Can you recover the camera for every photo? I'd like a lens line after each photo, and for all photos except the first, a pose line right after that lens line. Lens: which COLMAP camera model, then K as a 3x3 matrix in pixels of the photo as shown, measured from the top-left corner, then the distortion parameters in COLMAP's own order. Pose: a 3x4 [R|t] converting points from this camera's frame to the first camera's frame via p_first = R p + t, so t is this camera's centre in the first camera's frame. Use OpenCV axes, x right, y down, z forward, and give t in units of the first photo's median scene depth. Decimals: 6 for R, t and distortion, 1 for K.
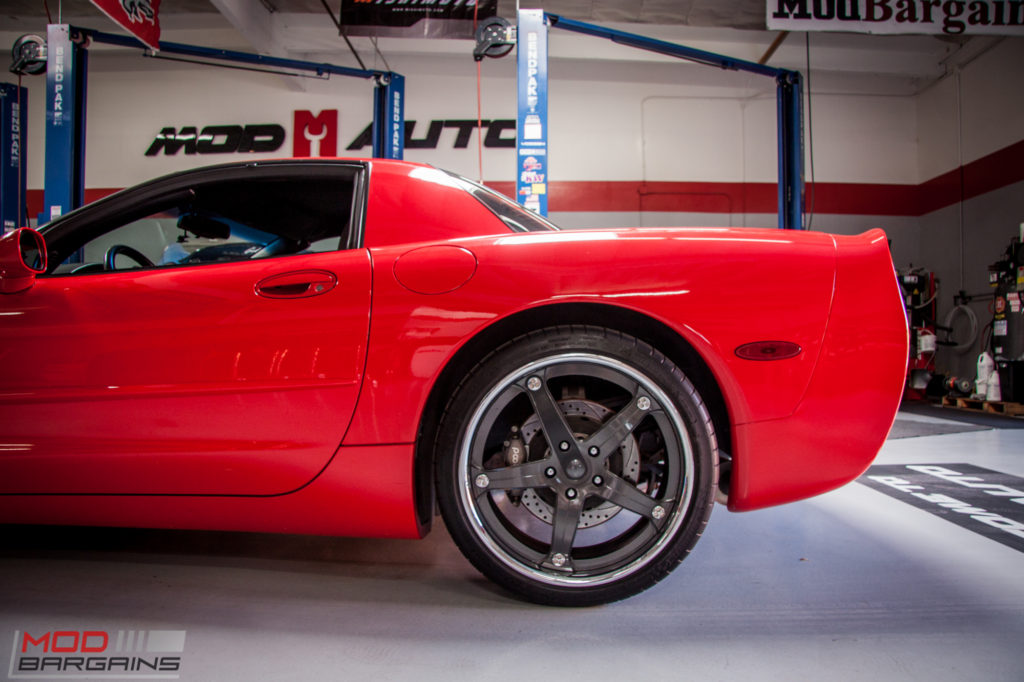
lens RADIAL K [[780.8, 0, 516.7], [0, 780.8, 342.3], [0, 0, 1]] dist [-0.172327, 0.143460]
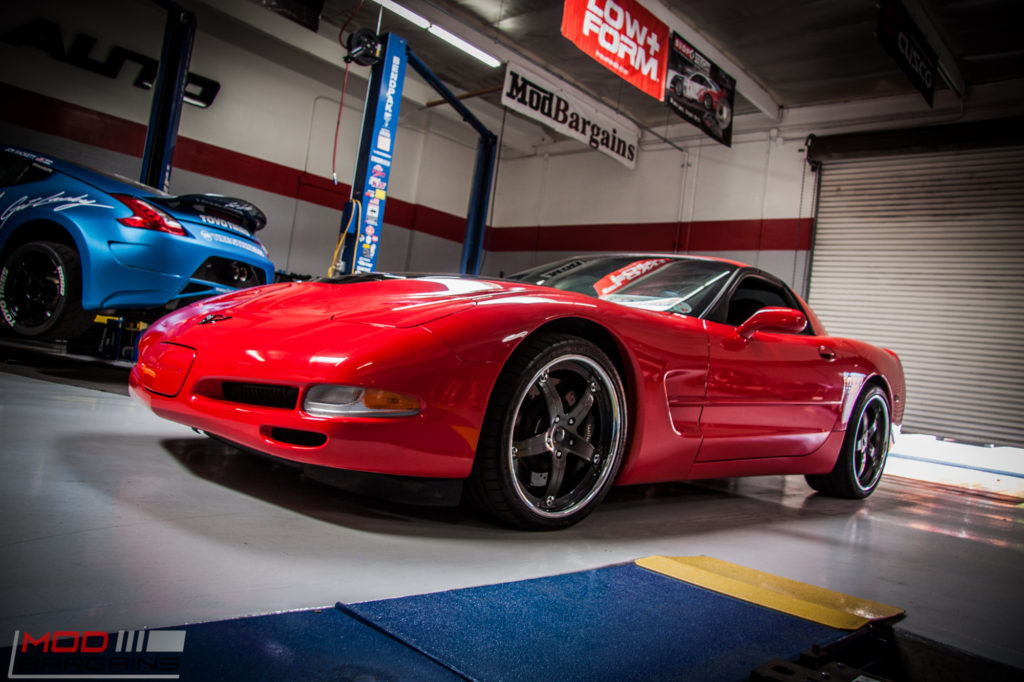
lens RADIAL K [[780.8, 0, 516.7], [0, 780.8, 342.3], [0, 0, 1]] dist [-0.172327, 0.143460]
pose [[0.668634, 0.108271, 0.735667, -0.574433], [-0.137751, 0.990254, -0.020540, 0.012146], [-0.730721, -0.087605, 0.677032, 0.055506]]
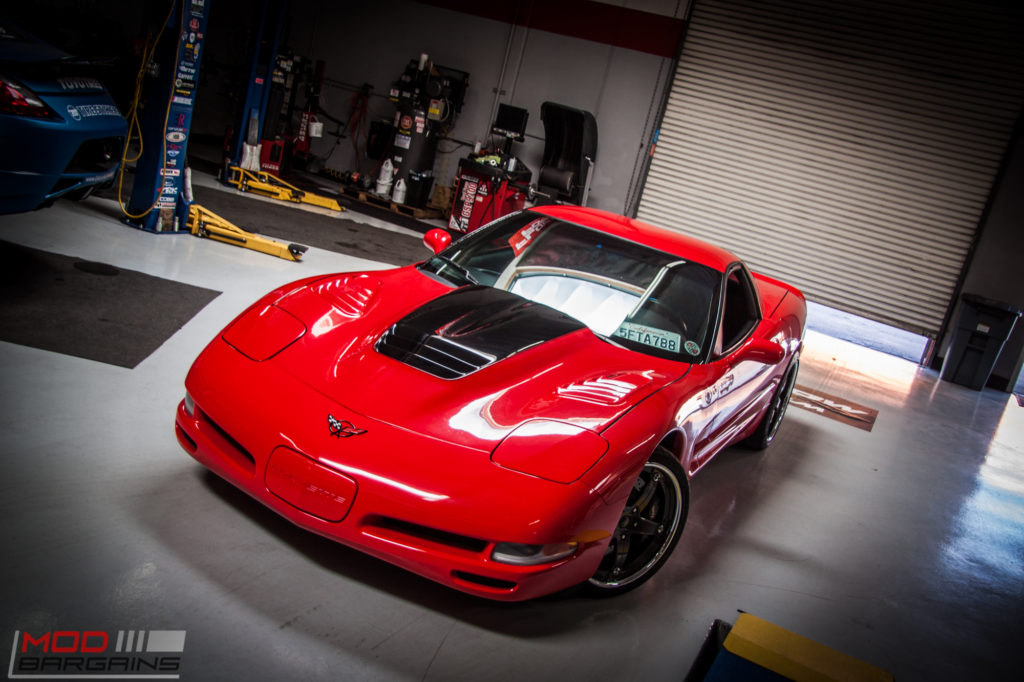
lens RADIAL K [[985.8, 0, 512.0], [0, 985.8, 341.0], [0, 0, 1]] dist [-0.084052, 0.209131]
pose [[0.390447, -0.133233, 0.910934, -0.779407], [-0.249438, 0.937152, 0.243982, -0.146219], [-0.886190, -0.322483, 0.332674, 0.183519]]
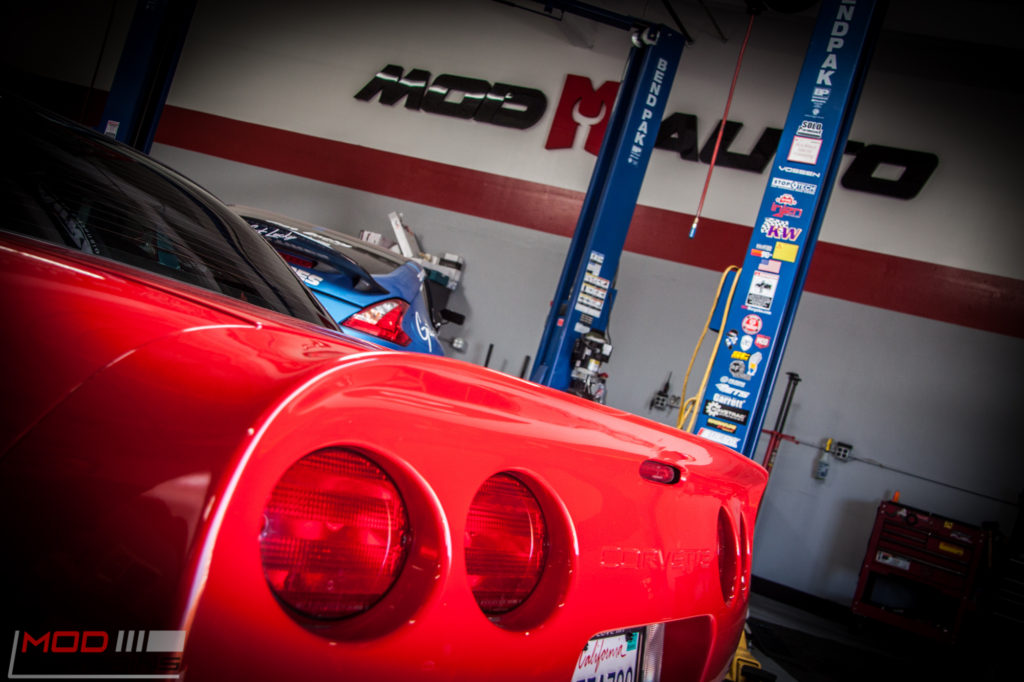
lens RADIAL K [[1161.4, 0, 512.0], [0, 1161.4, 341.0], [0, 0, 1]] dist [0.039497, 0.005029]
pose [[0.880732, 0.241909, -0.407173, 0.185285], [-0.284215, 0.957666, -0.045802, -0.038302], [0.378856, 0.156064, 0.912202, 0.156334]]
